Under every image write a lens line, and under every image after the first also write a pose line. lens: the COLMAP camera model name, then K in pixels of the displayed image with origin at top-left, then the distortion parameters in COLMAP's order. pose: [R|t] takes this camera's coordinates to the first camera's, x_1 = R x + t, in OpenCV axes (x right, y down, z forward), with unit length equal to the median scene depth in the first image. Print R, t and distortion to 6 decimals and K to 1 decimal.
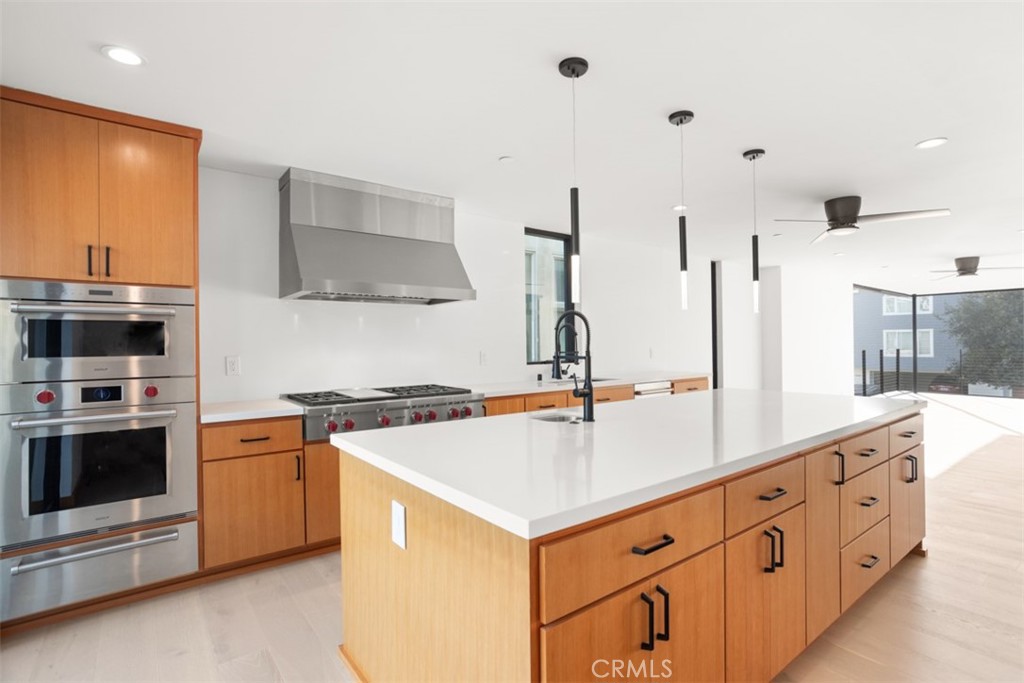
lens RADIAL K [[499.6, 0, 512.0], [0, 499.6, 346.9], [0, 0, 1]] dist [-0.012872, 0.007614]
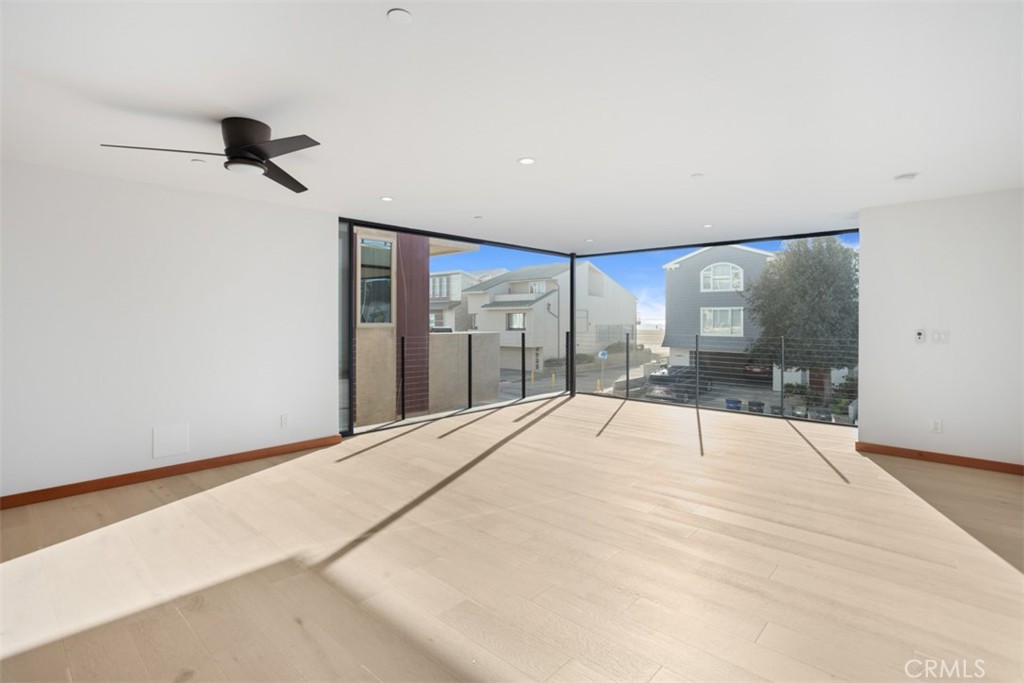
lens RADIAL K [[499.6, 0, 500.1], [0, 499.6, 328.9], [0, 0, 1]] dist [-0.012872, 0.007614]
pose [[0.985633, 0.007948, 0.168714, 0.242697], [-0.011017, 0.999790, 0.017263, -0.005386], [-0.168541, -0.018874, 0.985514, 0.132989]]
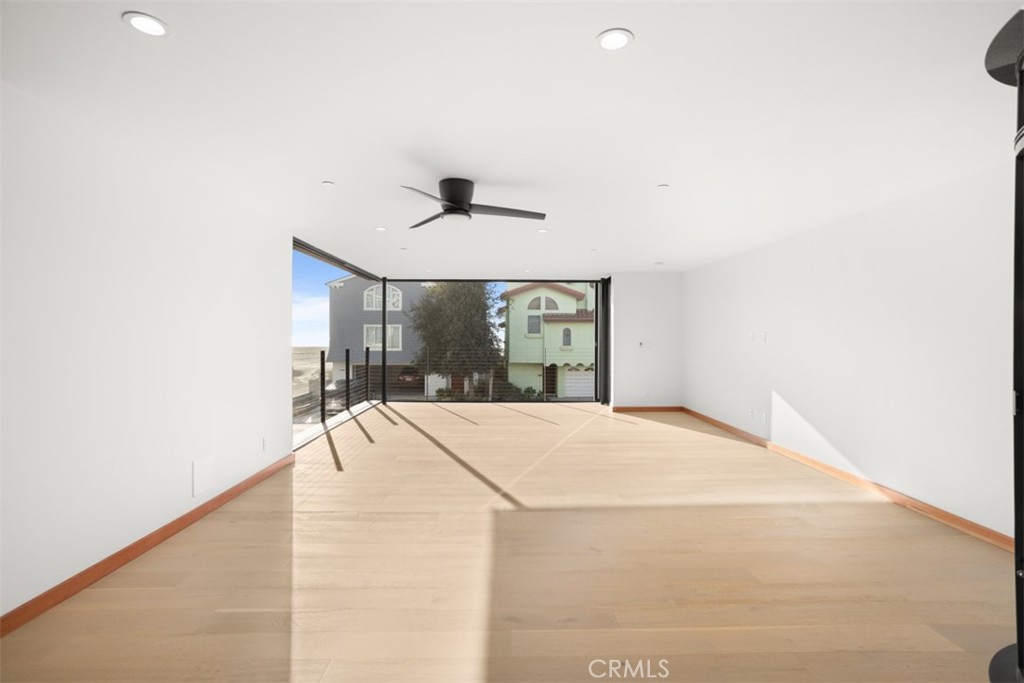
lens RADIAL K [[499.6, 0, 514.4], [0, 499.6, 332.9], [0, 0, 1]] dist [-0.012872, 0.007614]
pose [[0.591198, 0.014665, 0.806393, 0.108972], [-0.006056, 0.999887, -0.013744, -0.004119], [-0.806503, 0.003242, 0.591220, 0.153590]]
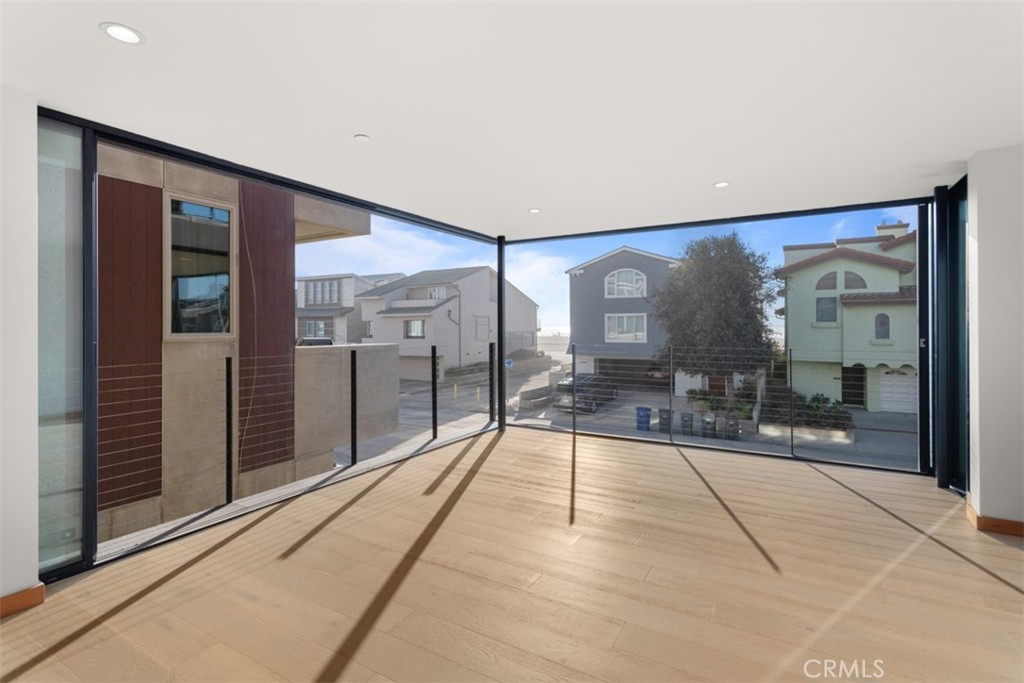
lens RADIAL K [[499.6, 0, 503.7], [0, 499.6, 321.6], [0, 0, 1]] dist [-0.012872, 0.007614]
pose [[0.928444, 0.009374, 0.371354, 0.256786], [-0.004668, 0.999897, -0.013570, -0.005409], [-0.371443, 0.010866, 0.928392, 0.224186]]
